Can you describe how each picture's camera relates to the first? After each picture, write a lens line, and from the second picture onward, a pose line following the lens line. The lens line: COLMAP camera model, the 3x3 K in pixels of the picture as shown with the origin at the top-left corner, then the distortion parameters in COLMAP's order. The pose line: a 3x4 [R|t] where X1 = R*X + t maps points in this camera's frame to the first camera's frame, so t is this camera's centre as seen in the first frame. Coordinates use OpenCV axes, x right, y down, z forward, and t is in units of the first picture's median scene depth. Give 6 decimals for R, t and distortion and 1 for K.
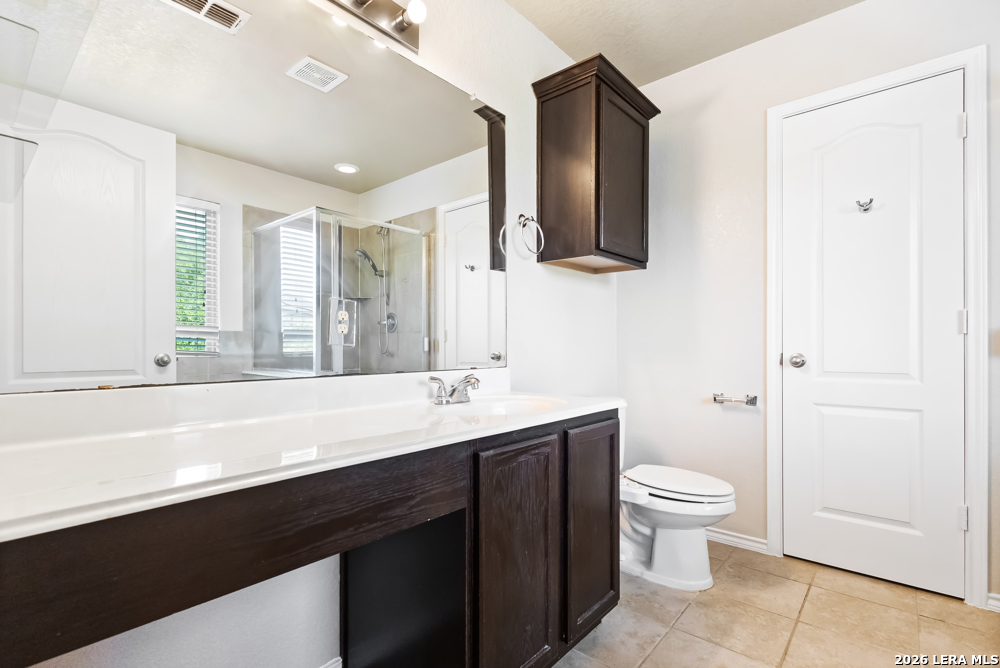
lens RADIAL K [[467.3, 0, 495.4], [0, 467.3, 348.5], [0, 0, 1]] dist [-0.001598, -0.000619]
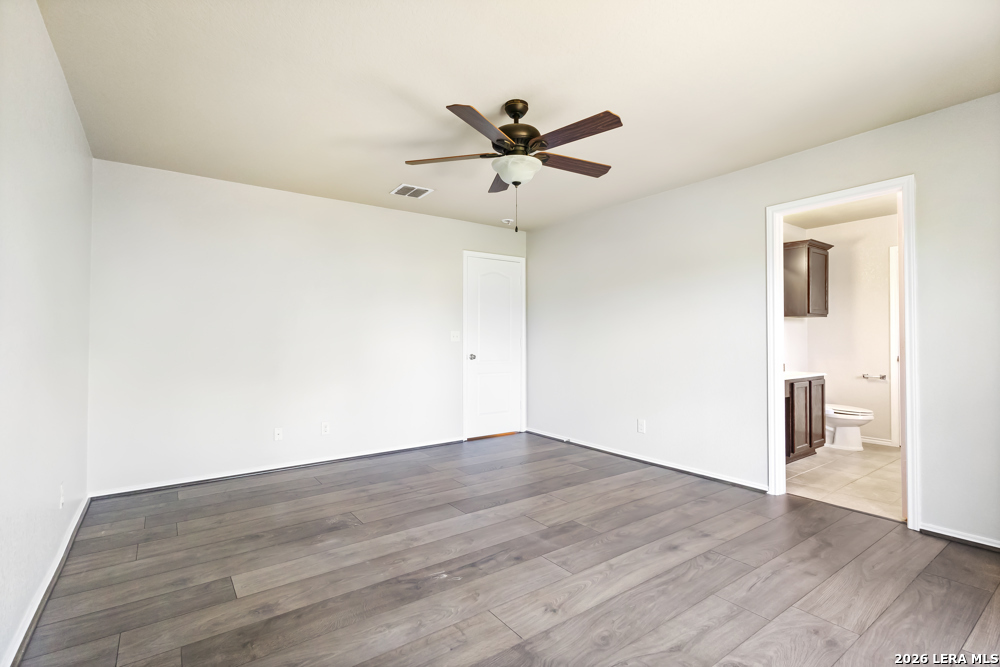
lens RADIAL K [[459.0, 0, 502.3], [0, 459.0, 338.3], [0, 0, 1]] dist [0.002600, 0.000650]
pose [[0.975238, 0.001713, -0.221150, -0.845214], [-0.005450, 0.999852, -0.016289, -0.032888], [0.221090, 0.017090, 0.975104, -1.771607]]
